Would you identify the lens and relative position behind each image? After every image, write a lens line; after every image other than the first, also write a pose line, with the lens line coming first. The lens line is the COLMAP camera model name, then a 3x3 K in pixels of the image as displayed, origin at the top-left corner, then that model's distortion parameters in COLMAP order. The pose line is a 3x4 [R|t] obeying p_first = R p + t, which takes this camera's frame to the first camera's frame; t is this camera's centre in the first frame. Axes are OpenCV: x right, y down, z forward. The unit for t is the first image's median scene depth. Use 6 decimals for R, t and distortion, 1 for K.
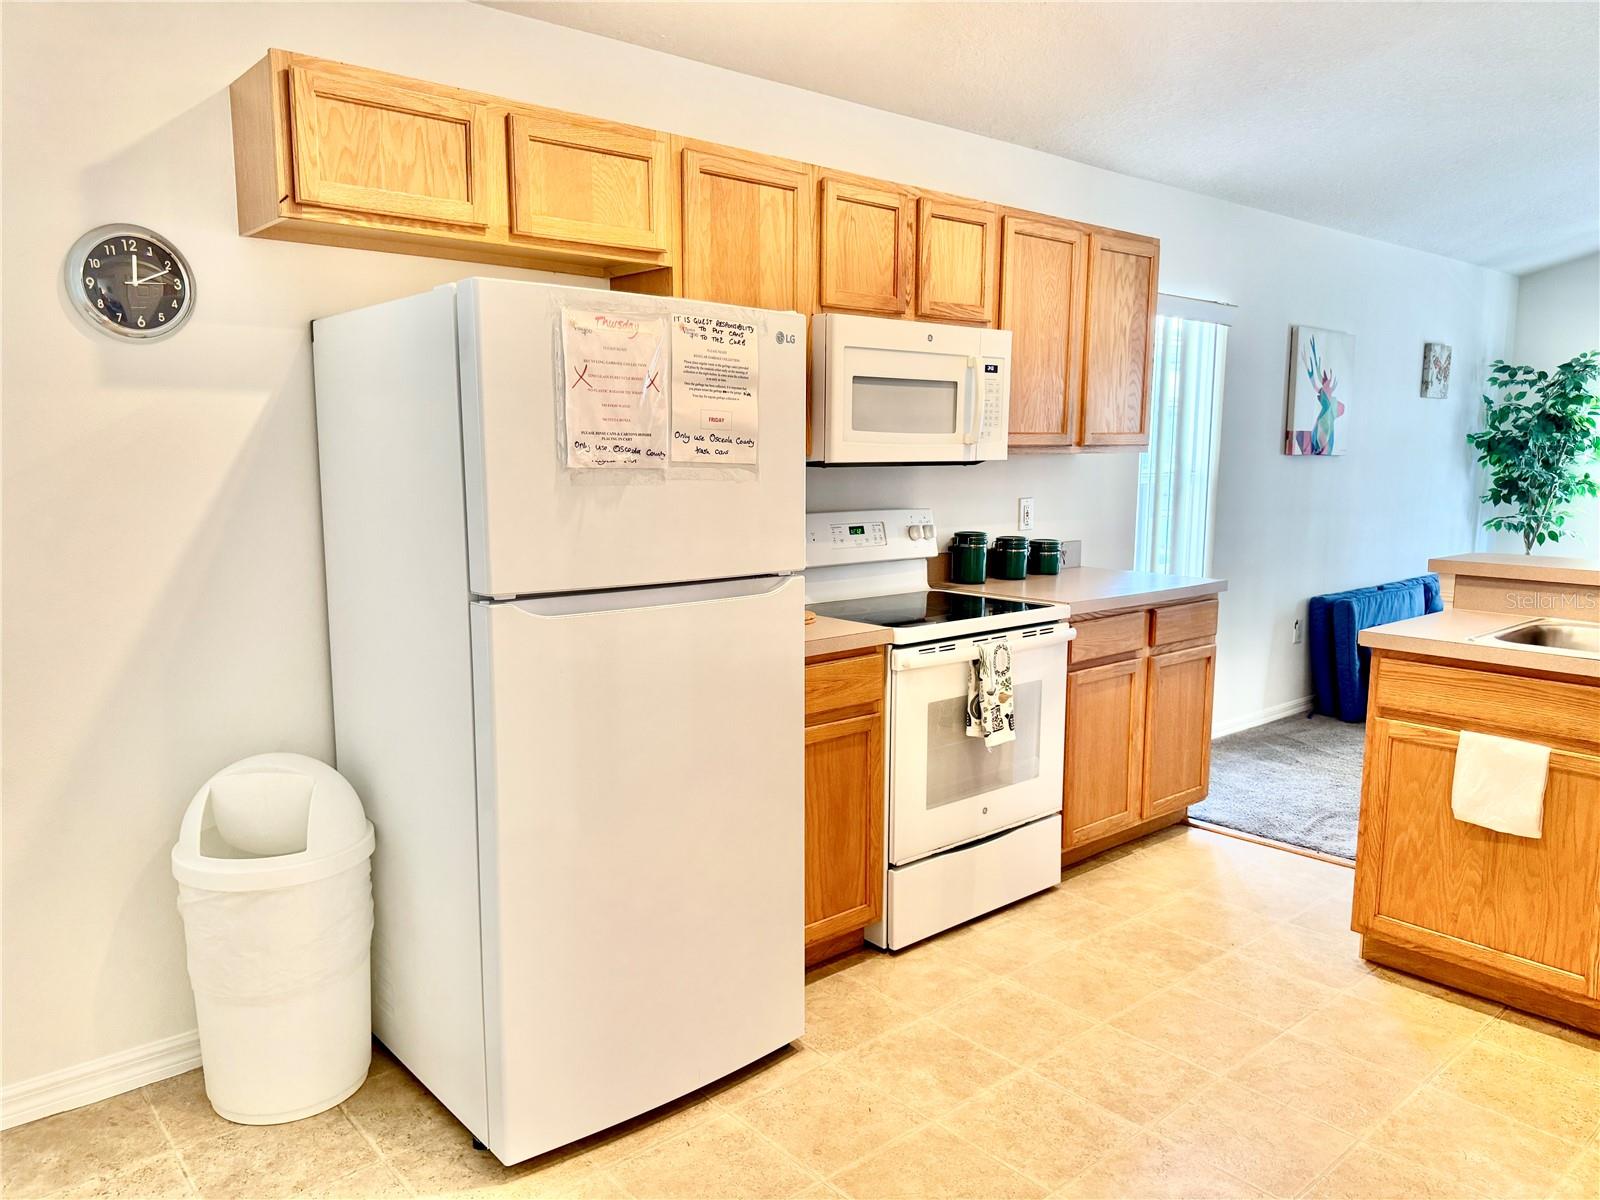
lens RADIAL K [[1134.4, 0, 793.3], [0, 1134.4, 606.4], [0, 0, 1]] dist [0.097587, -0.145491]
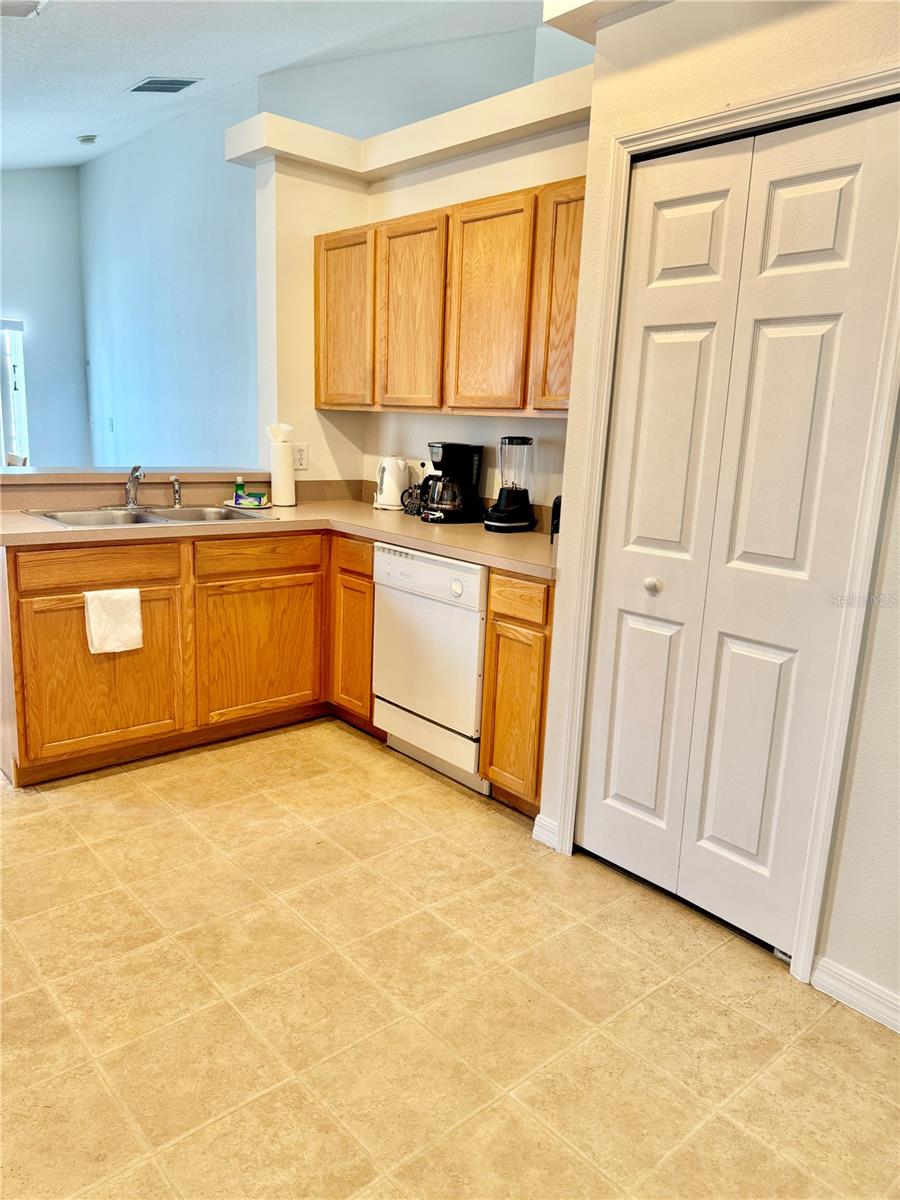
lens RADIAL K [[850.8, 0, 450.0], [0, 850.8, 600.0], [0, 0, 1]] dist [0.097587, -0.145491]
pose [[-0.014653, -0.214436, 0.976628, -0.422789], [0.095793, 0.971939, 0.214844, -0.061637], [-0.995293, 0.096703, 0.006299, 0.504230]]
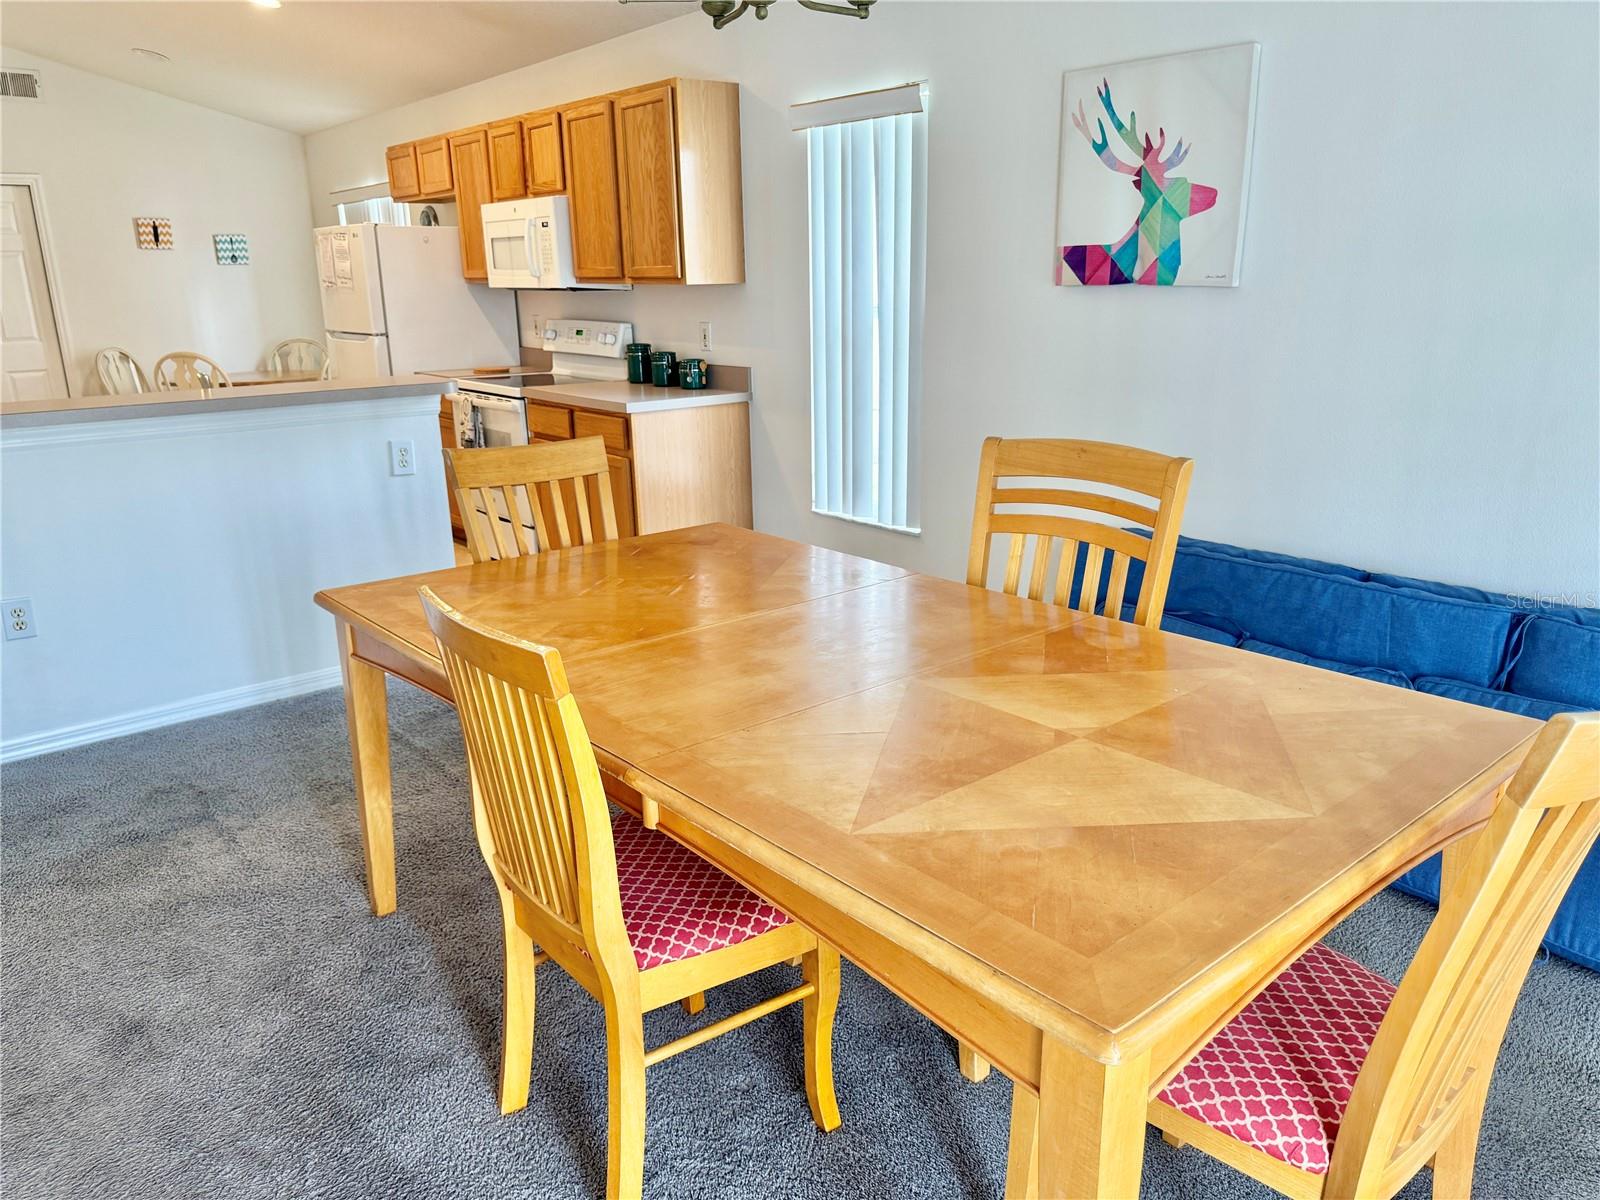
lens RADIAL K [[1133.9, 0, 800.0], [0, 1133.9, 600.0], [0, 0, 1]] dist [-0.001373, -0.001136]
pose [[-0.021071, 0.276393, -0.960814, 1.990176], [-0.122835, 0.953030, 0.276847, -0.221175], [0.992203, 0.123855, 0.013869, 1.582749]]
